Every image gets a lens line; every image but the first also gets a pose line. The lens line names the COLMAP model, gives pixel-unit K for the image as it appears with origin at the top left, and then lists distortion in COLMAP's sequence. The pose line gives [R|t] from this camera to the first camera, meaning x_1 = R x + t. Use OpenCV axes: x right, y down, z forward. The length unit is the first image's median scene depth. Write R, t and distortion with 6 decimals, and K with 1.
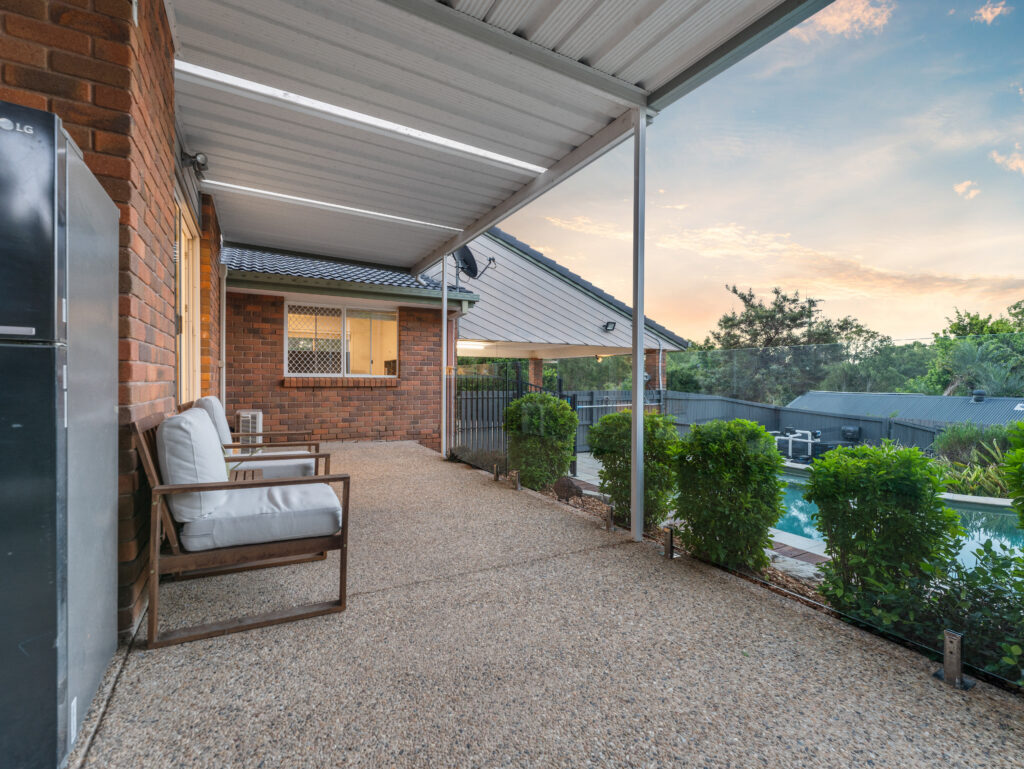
lens RADIAL K [[460.5, 0, 513.1], [0, 460.5, 384.1], [0, 0, 1]] dist [0.001435, -0.000123]
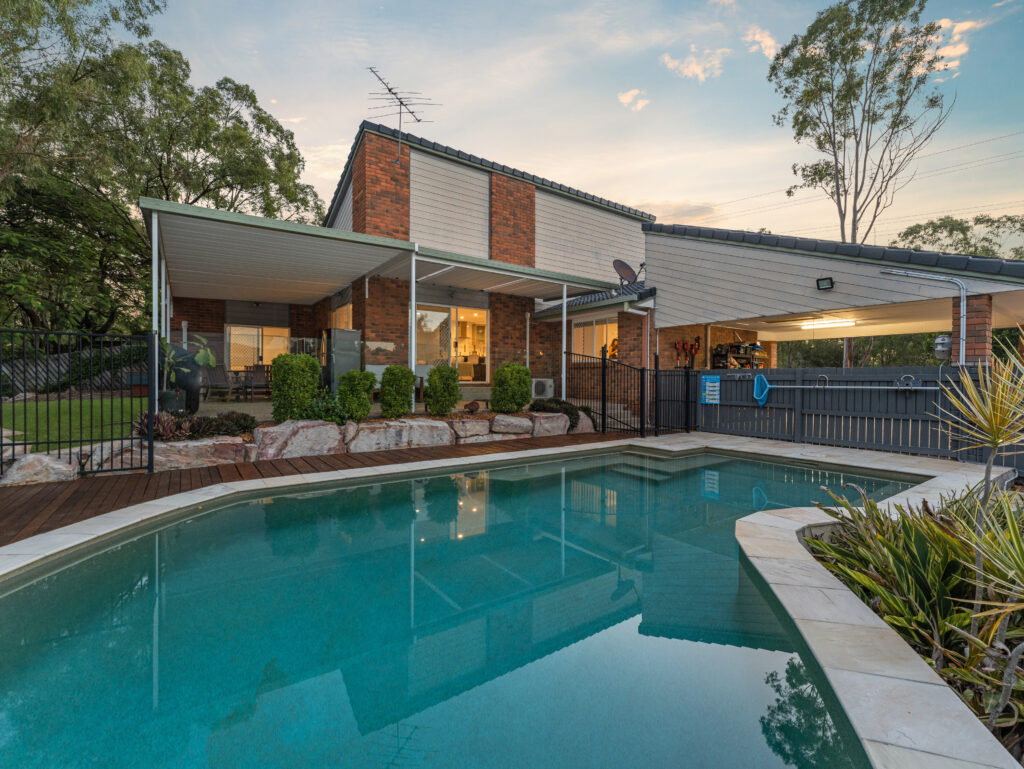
lens RADIAL K [[460.5, 0, 513.1], [0, 460.5, 384.1], [0, 0, 1]] dist [0.001435, -0.000123]
pose [[0.100081, -0.000285, -0.994979, 0.515024], [-0.021128, 0.999774, -0.002411, 0.030949], [0.994755, 0.021264, 0.100052, 0.224902]]
